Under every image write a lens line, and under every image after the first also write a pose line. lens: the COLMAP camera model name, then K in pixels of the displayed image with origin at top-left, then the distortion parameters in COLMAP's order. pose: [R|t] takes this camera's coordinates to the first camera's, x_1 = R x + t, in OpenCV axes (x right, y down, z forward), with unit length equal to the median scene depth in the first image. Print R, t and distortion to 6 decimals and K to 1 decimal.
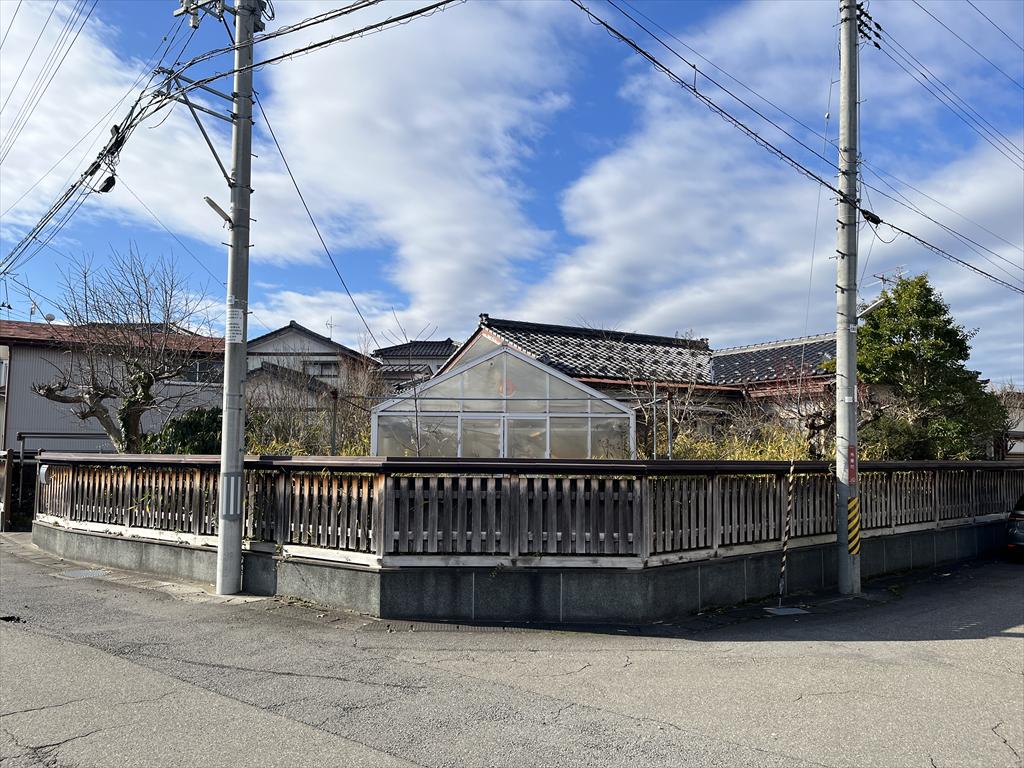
lens RADIAL K [[770.6, 0, 513.7], [0, 770.6, 386.2], [0, 0, 1]] dist [0.051836, -0.051035]
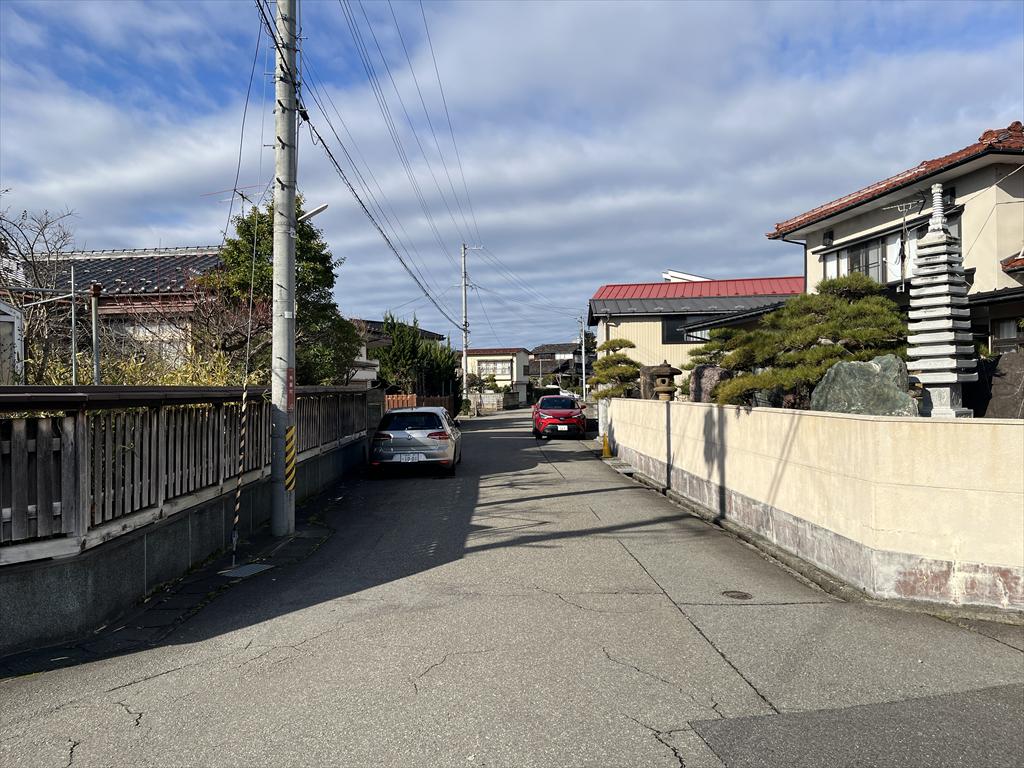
lens RADIAL K [[770.6, 0, 511.3], [0, 770.6, 386.7], [0, 0, 1]] dist [0.051836, -0.051035]
pose [[0.633095, -0.017697, 0.773872, -0.096457], [-0.048416, 0.996876, 0.062404, 0.036631], [-0.772559, -0.076976, 0.630260, 0.299276]]
